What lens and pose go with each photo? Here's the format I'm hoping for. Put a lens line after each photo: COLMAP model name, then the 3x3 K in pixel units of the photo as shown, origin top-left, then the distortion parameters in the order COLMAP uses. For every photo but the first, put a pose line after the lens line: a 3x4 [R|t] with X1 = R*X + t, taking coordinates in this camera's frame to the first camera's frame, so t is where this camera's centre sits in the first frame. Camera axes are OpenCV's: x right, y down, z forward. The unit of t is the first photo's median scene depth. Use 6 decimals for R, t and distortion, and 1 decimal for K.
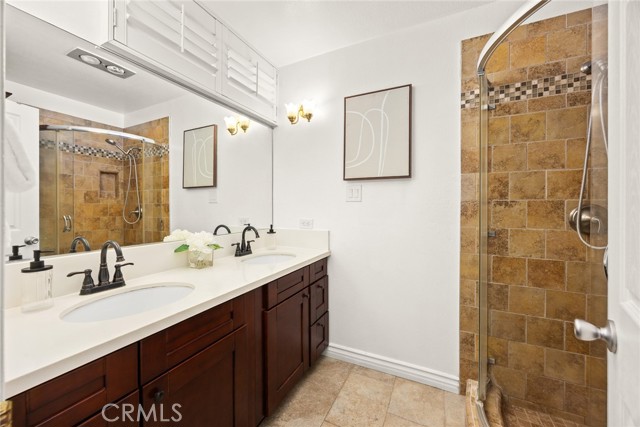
lens RADIAL K [[251.5, 0, 320.2], [0, 251.5, 211.9], [0, 0, 1]] dist [0.001122, -0.000068]
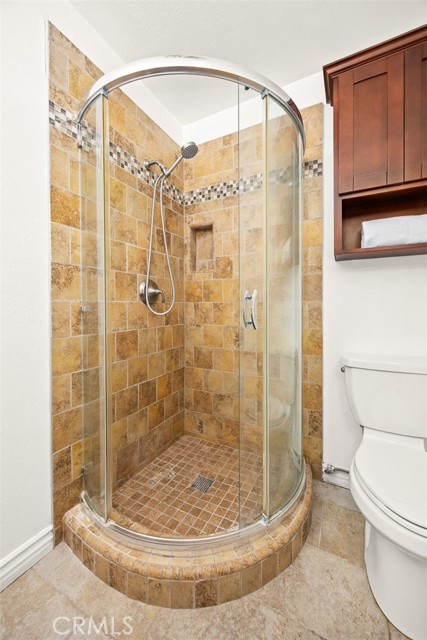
lens RADIAL K [[251.5, 0, 214.2], [0, 251.5, 307.7], [0, 0, 1]] dist [0.001122, -0.000068]
pose [[0.021203, -0.016364, 0.999641, -0.108214], [0.011608, 0.999803, 0.016120, 0.074578], [-0.999708, 0.011262, 0.021389, 0.562736]]
